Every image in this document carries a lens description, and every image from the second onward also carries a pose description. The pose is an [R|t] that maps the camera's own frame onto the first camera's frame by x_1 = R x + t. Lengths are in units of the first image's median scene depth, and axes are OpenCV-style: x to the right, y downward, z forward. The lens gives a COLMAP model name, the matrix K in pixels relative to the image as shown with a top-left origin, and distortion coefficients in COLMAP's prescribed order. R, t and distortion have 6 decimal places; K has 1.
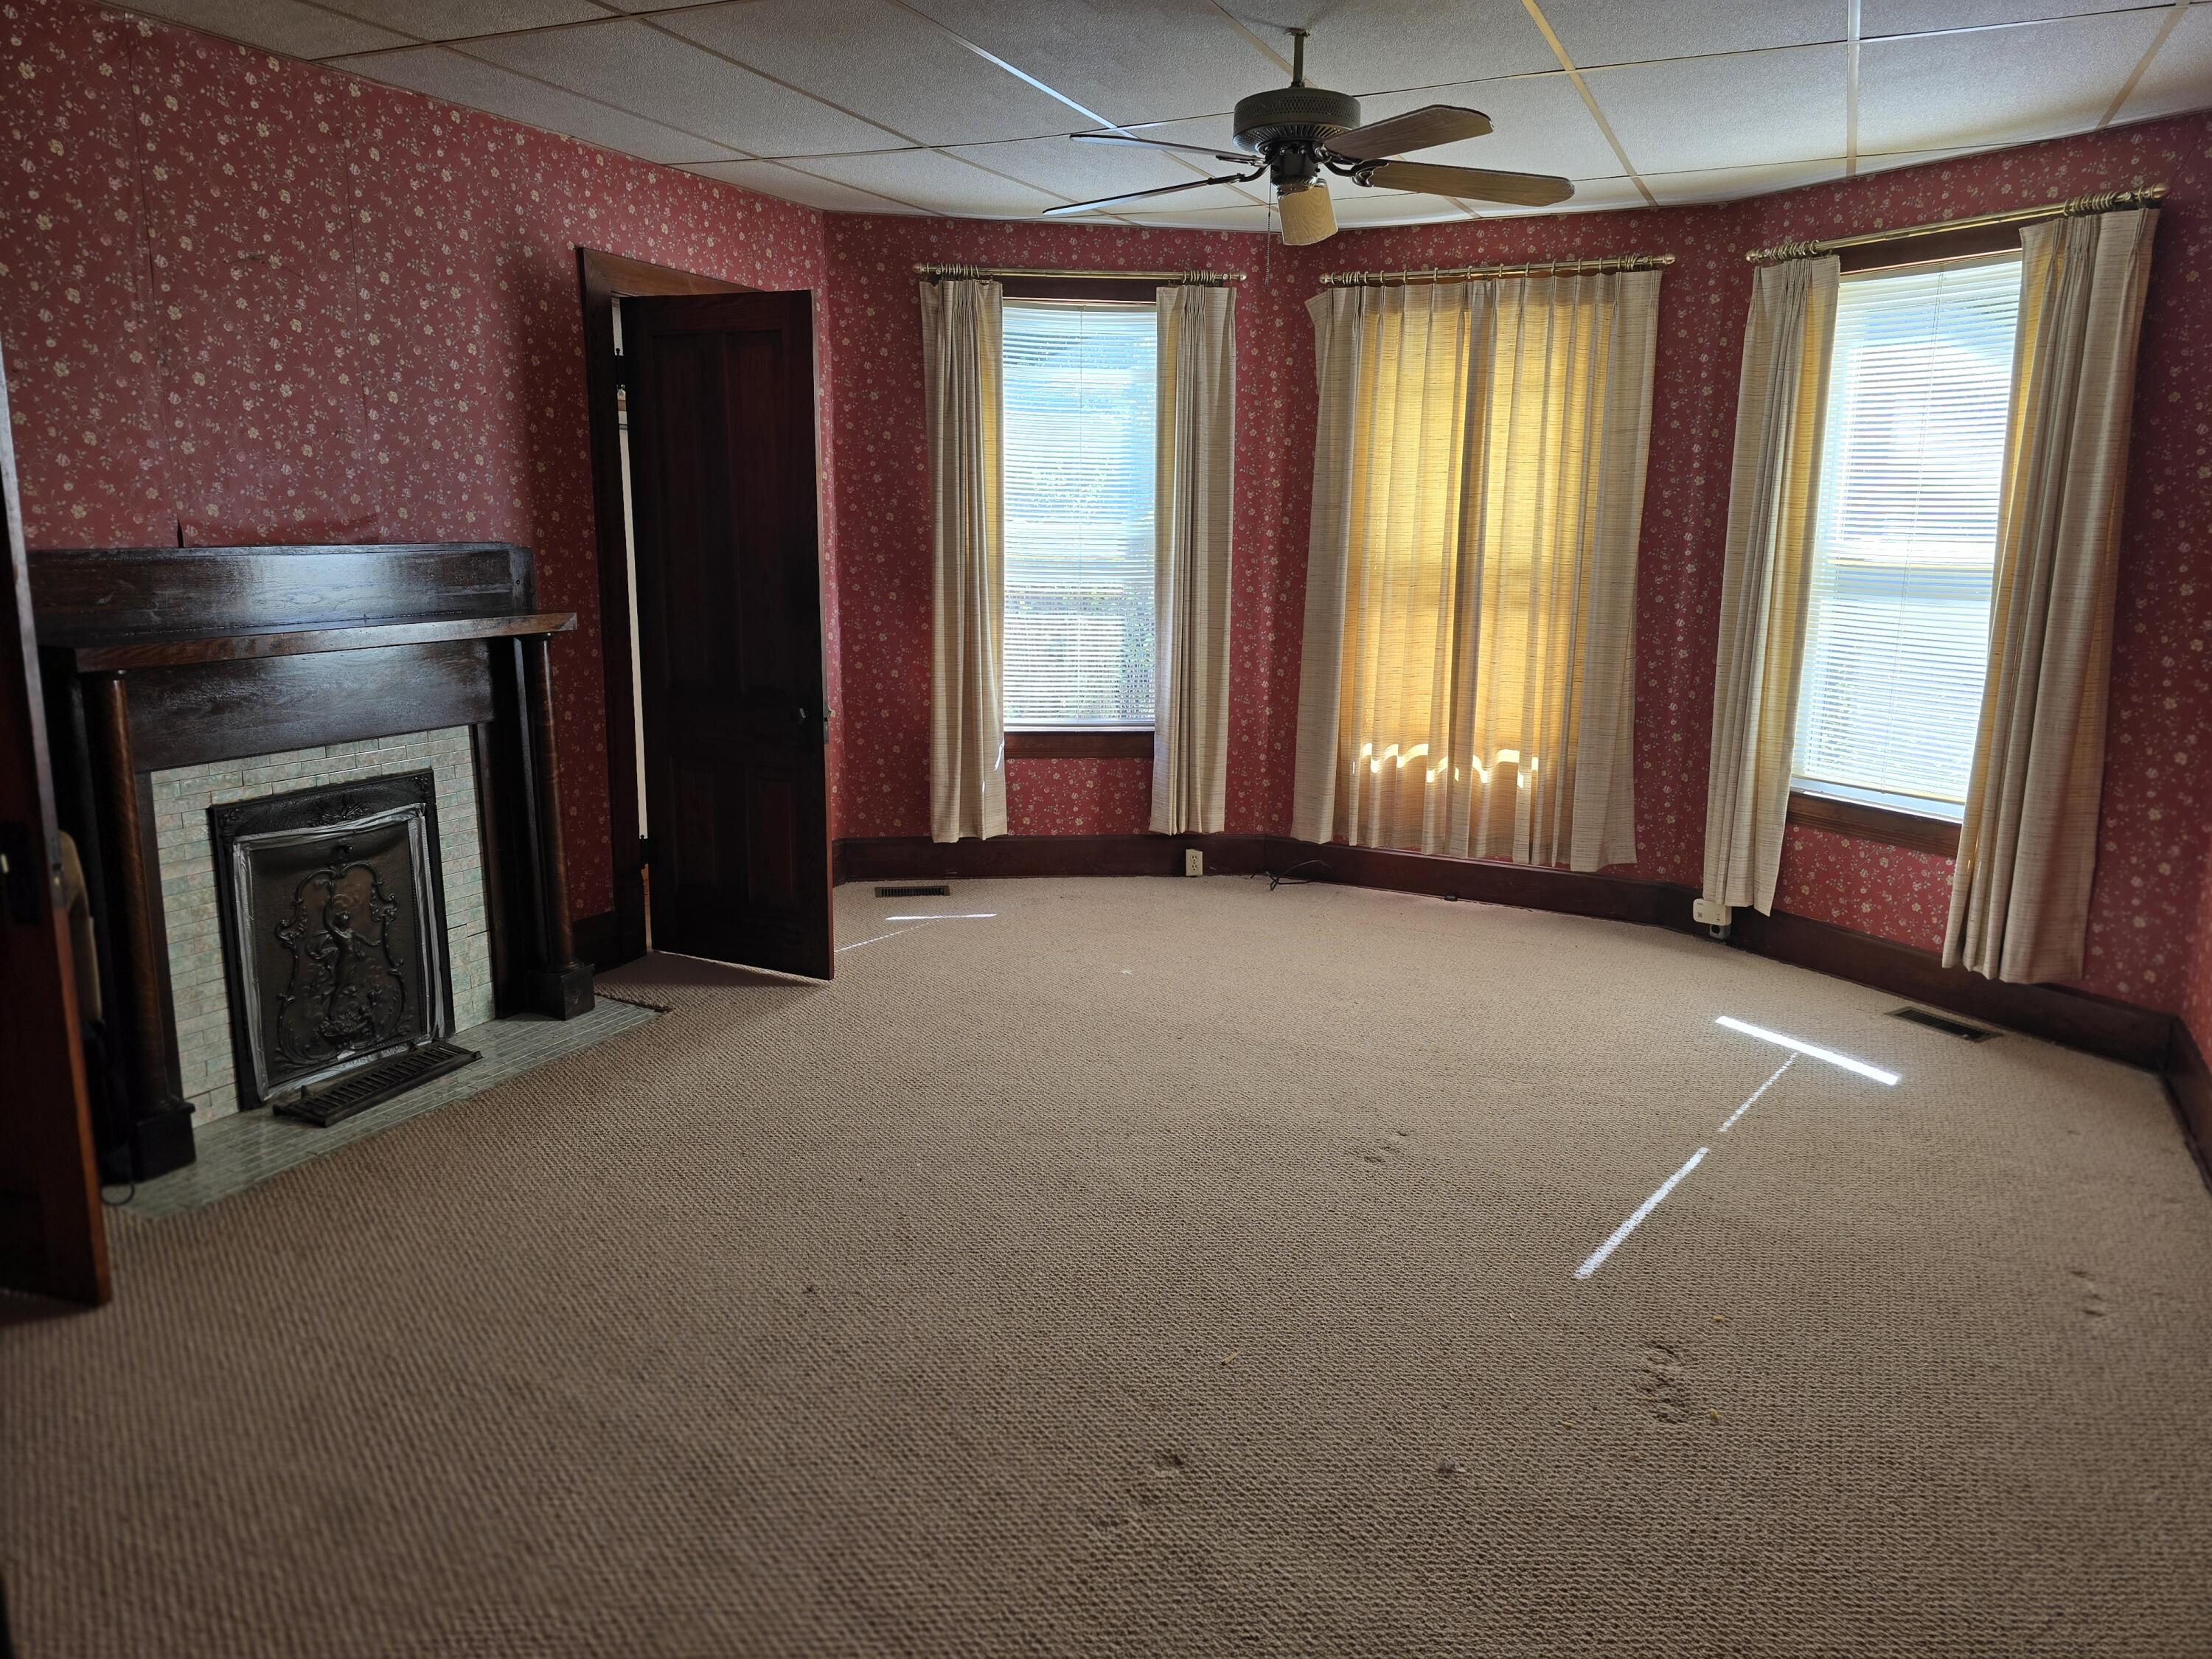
lens RADIAL K [[1604.2, 0, 1134.4], [0, 1604.2, 909.9], [0, 0, 1]] dist [0.049037, -0.055562]
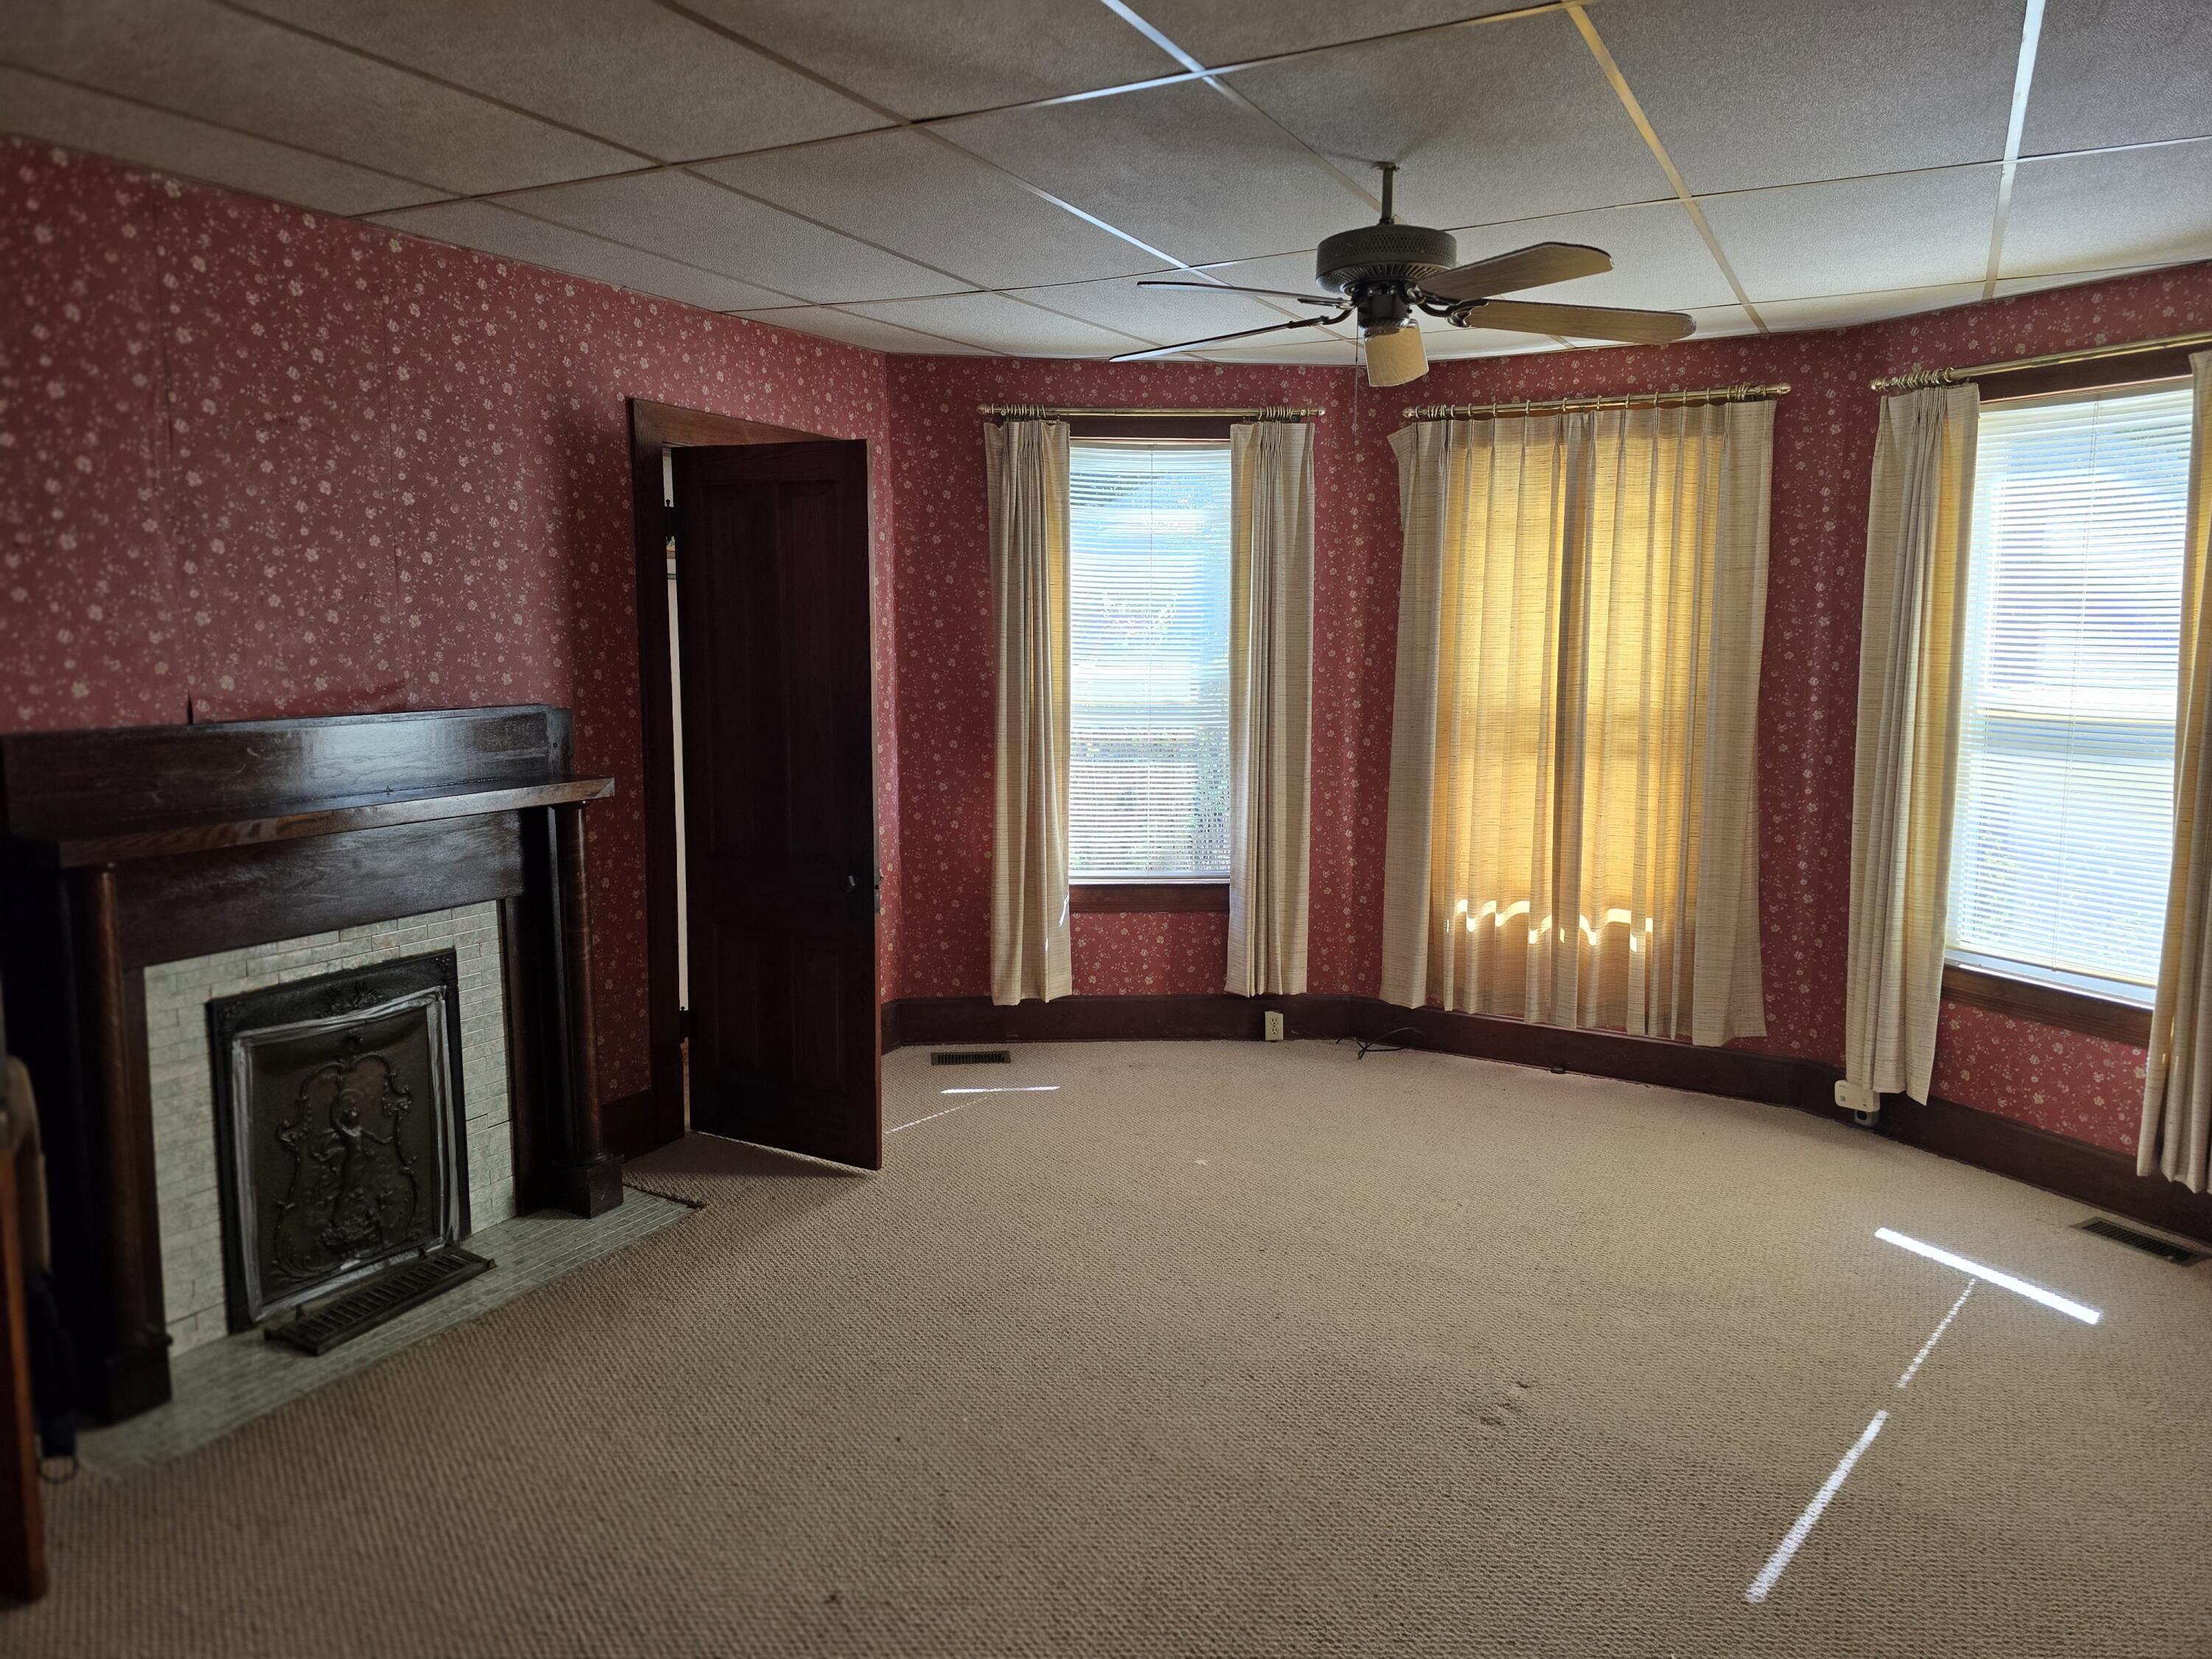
lens RADIAL K [[1485.9, 0, 1137.8], [0, 1485.9, 832.8], [0, 0, 1]] dist [0.047022, -0.050422]
pose [[0.998966, -0.003759, -0.045319, -0.002327], [0.000386, 0.997242, -0.074212, -0.085530], [0.045473, 0.074118, 0.996212, 0.147347]]
